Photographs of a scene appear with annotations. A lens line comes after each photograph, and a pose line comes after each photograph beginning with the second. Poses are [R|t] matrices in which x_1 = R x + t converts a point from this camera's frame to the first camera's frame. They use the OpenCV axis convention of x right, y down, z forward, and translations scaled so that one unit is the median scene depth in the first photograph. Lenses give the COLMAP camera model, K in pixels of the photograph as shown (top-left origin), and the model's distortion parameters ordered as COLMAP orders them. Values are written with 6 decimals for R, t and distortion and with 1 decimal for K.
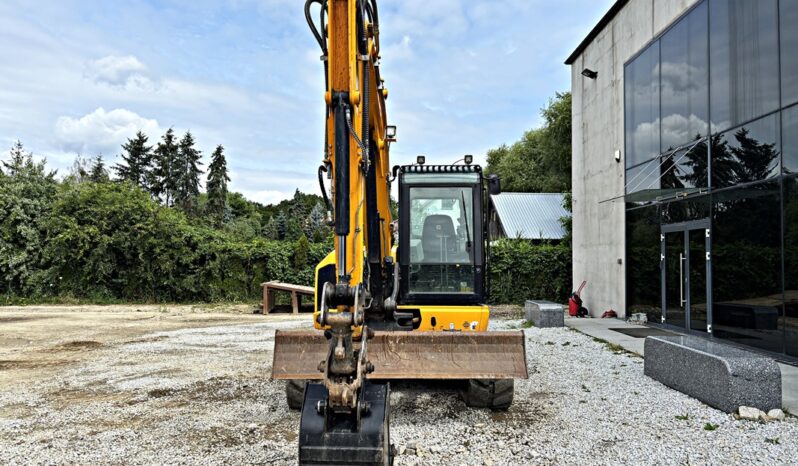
lens RADIAL K [[604.3, 0, 399.1], [0, 604.3, 232.9], [0, 0, 1]] dist [0.044293, -0.049677]
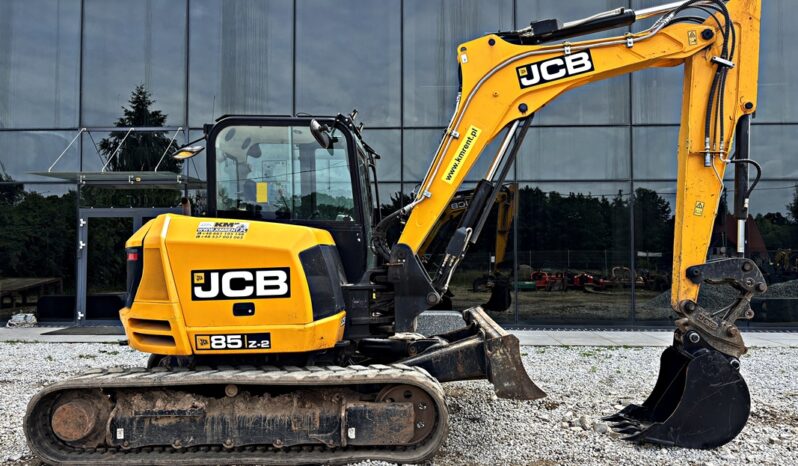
lens RADIAL K [[604.3, 0, 394.0], [0, 604.3, 238.9], [0, 0, 1]] dist [0.044293, -0.049677]
pose [[0.047131, 0.028400, 0.998485, -0.337581], [-0.045581, 0.998616, -0.026252, 0.026726], [-0.997848, -0.044275, 0.048360, 0.406206]]
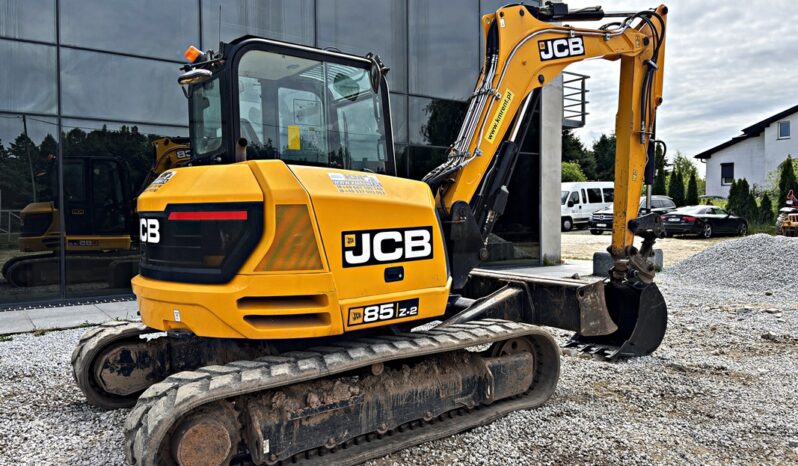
lens RADIAL K [[604.3, 0, 397.6], [0, 604.3, 228.3], [0, 0, 1]] dist [0.044293, -0.049677]
pose [[-0.576630, -0.022351, 0.816700, -0.262320], [-0.034357, 0.999405, 0.003093, 0.035375], [-0.816283, -0.026276, -0.577055, 0.624012]]
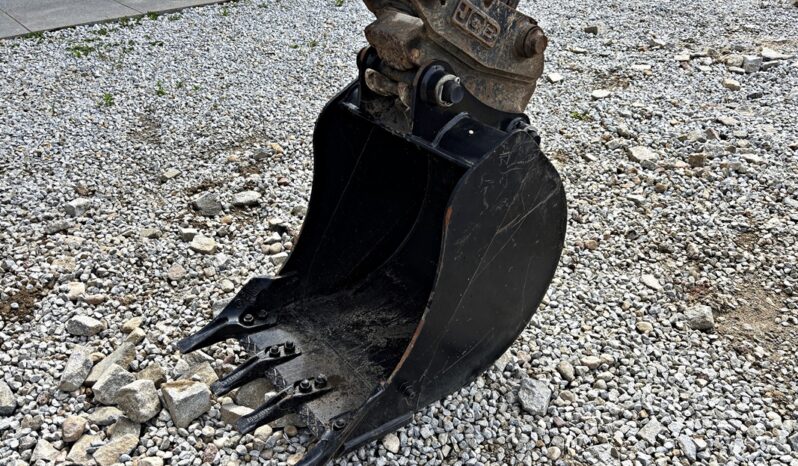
lens RADIAL K [[604.3, 0, 400.9], [0, 604.3, 231.5], [0, 0, 1]] dist [0.044293, -0.049677]
pose [[-0.652877, -0.403870, 0.640812, -0.090015], [-0.023092, 0.856216, 0.516101, 0.033852], [-0.757112, 0.322153, -0.568330, 0.331458]]
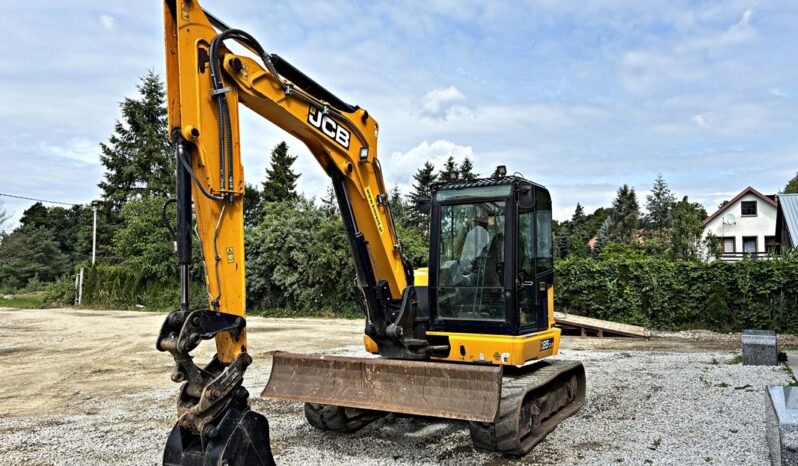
lens RADIAL K [[604.3, 0, 397.4], [0, 604.3, 240.3], [0, 0, 1]] dist [0.044293, -0.049677]
pose [[0.877860, -0.035306, -0.477614, 0.181189], [0.027471, 0.999349, -0.023383, -0.000749], [0.478129, 0.007407, 0.878258, 0.062763]]
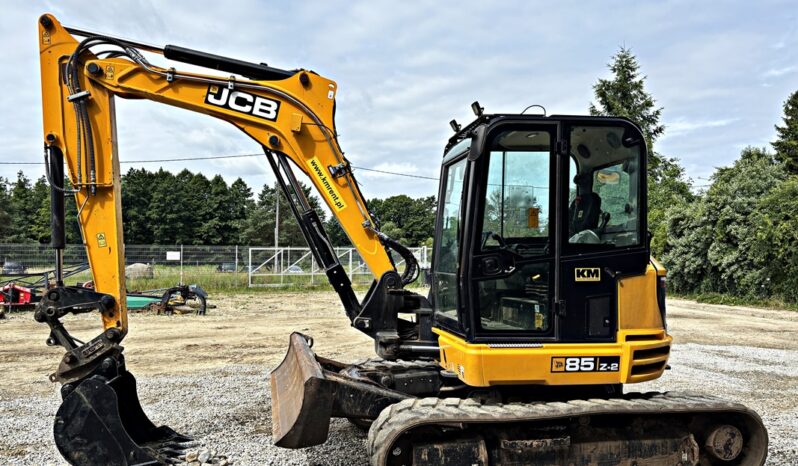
lens RADIAL K [[604.3, 0, 405.5], [0, 604.3, 240.1], [0, 0, 1]] dist [0.044293, -0.049677]
pose [[0.217529, -0.029310, -0.975614, 0.320422], [0.045101, 0.998783, -0.019950, 0.010849], [0.975011, -0.039661, 0.218586, 0.352966]]
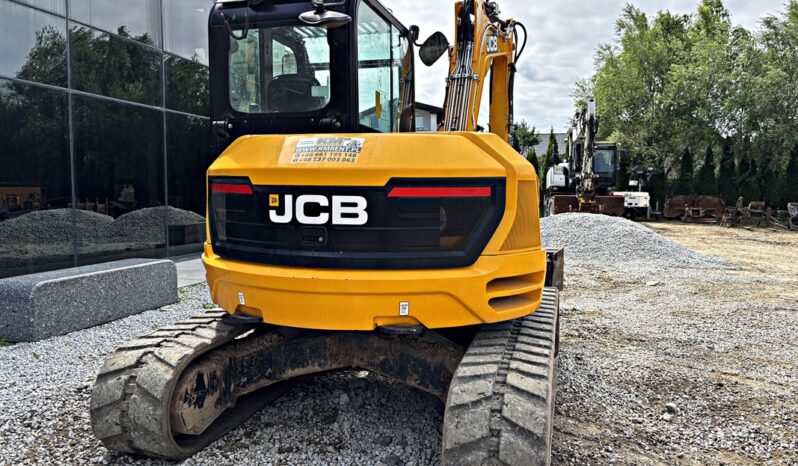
lens RADIAL K [[604.3, 0, 404.7], [0, 604.3, 226.0], [0, 0, 1]] dist [0.044293, -0.049677]
pose [[-0.963222, -0.023840, 0.267646, -0.079650], [-0.019681, 0.999640, 0.018211, 0.041574], [-0.267984, 0.012273, -0.963345, 0.745496]]
